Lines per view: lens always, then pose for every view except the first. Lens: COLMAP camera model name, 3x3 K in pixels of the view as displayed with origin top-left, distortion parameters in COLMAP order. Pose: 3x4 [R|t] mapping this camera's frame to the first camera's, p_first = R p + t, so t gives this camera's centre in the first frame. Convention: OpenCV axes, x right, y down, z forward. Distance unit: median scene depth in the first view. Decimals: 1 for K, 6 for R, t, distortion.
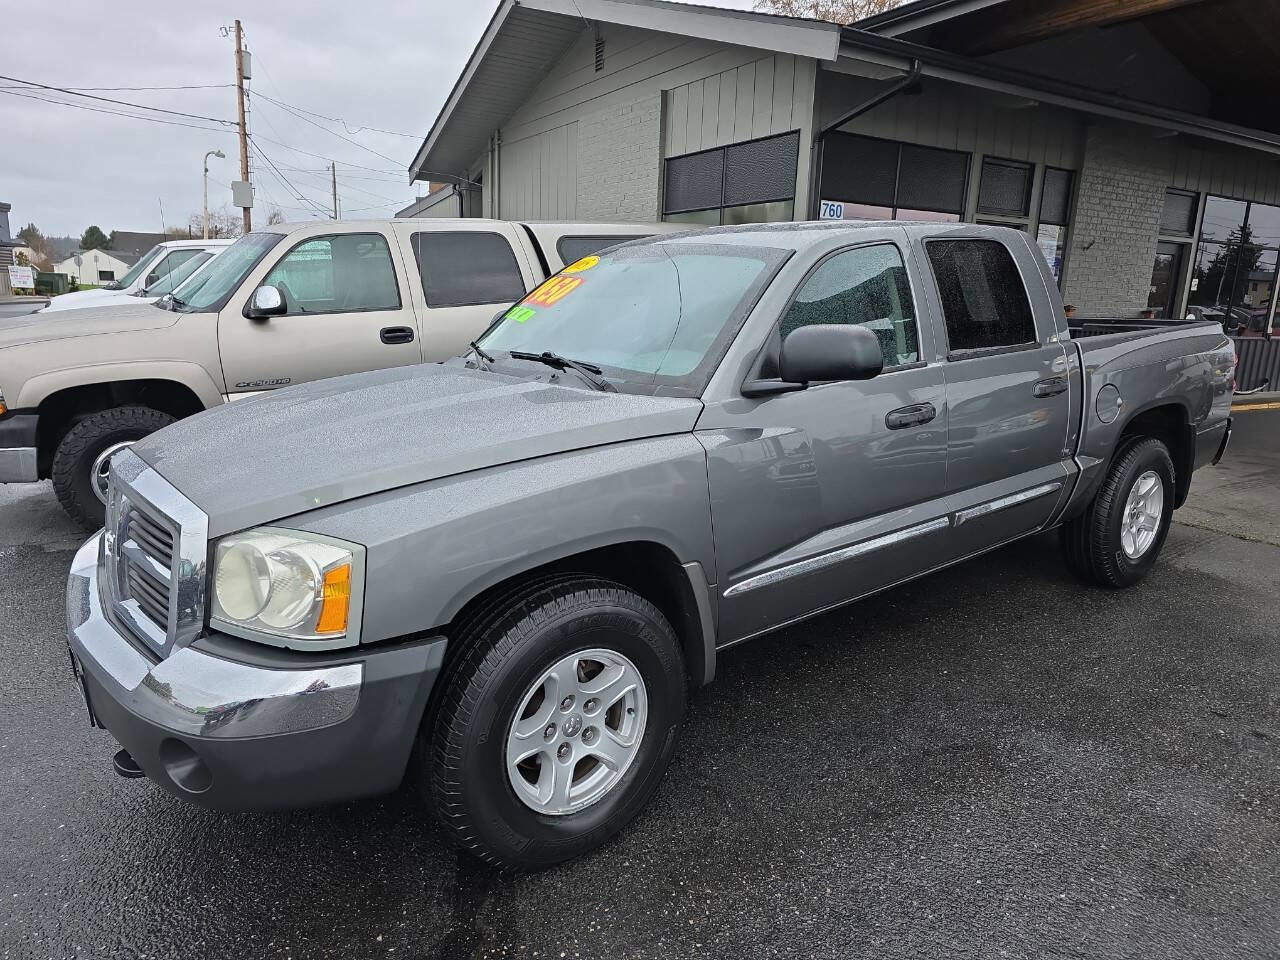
lens RADIAL K [[917.5, 0, 643.0], [0, 917.5, 461.7], [0, 0, 1]] dist [0.037921, -0.035185]
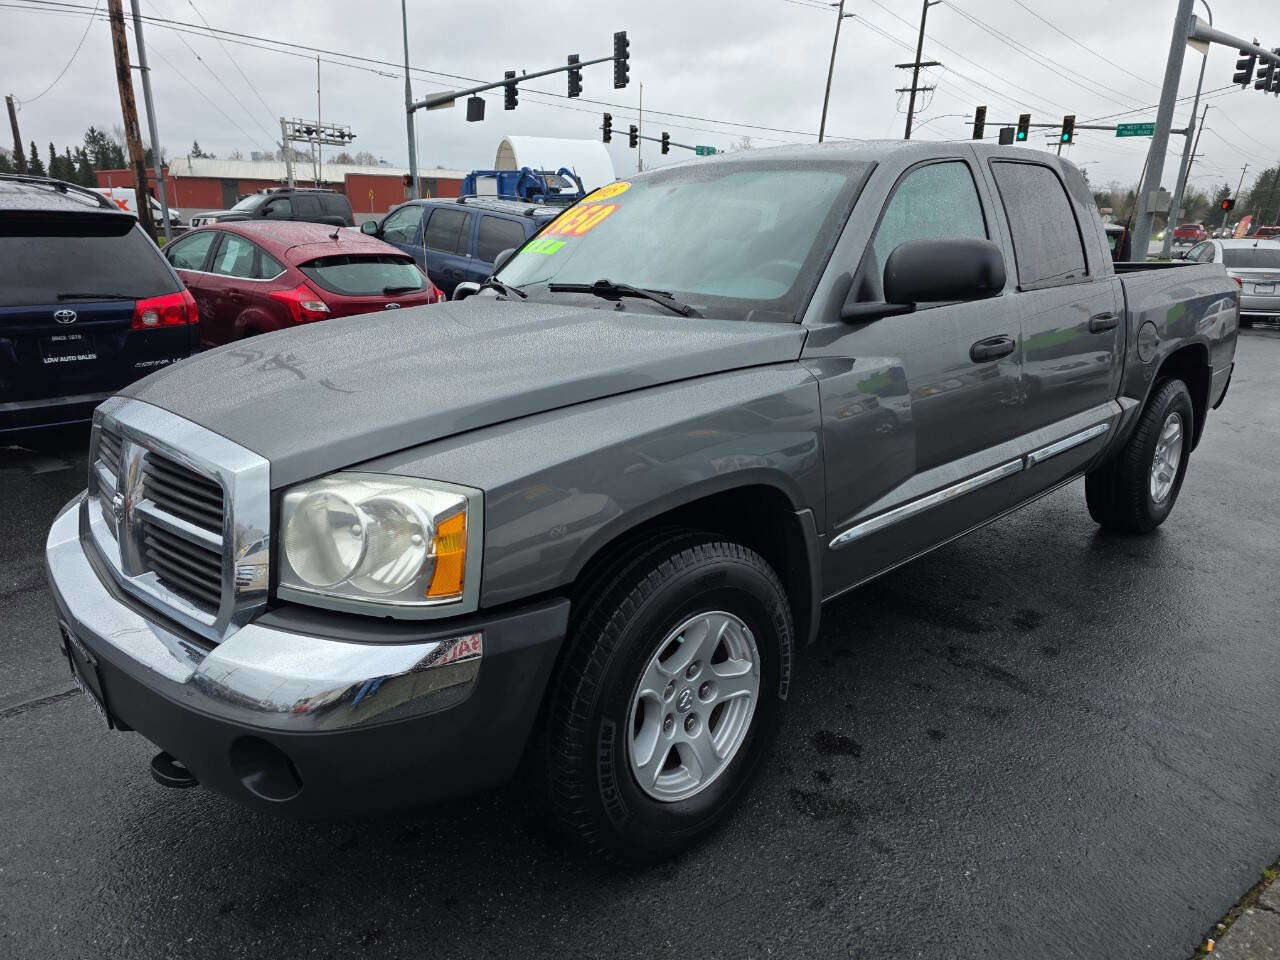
lens RADIAL K [[914.1, 0, 615.2], [0, 914.1, 480.0], [0, 0, 1]] dist [0.047718, -0.048460]
pose [[0.995726, -0.028819, 0.087739, -0.225231], [0.025593, 0.998962, 0.037675, 0.049220], [-0.088734, -0.035269, 0.995431, 0.160505]]
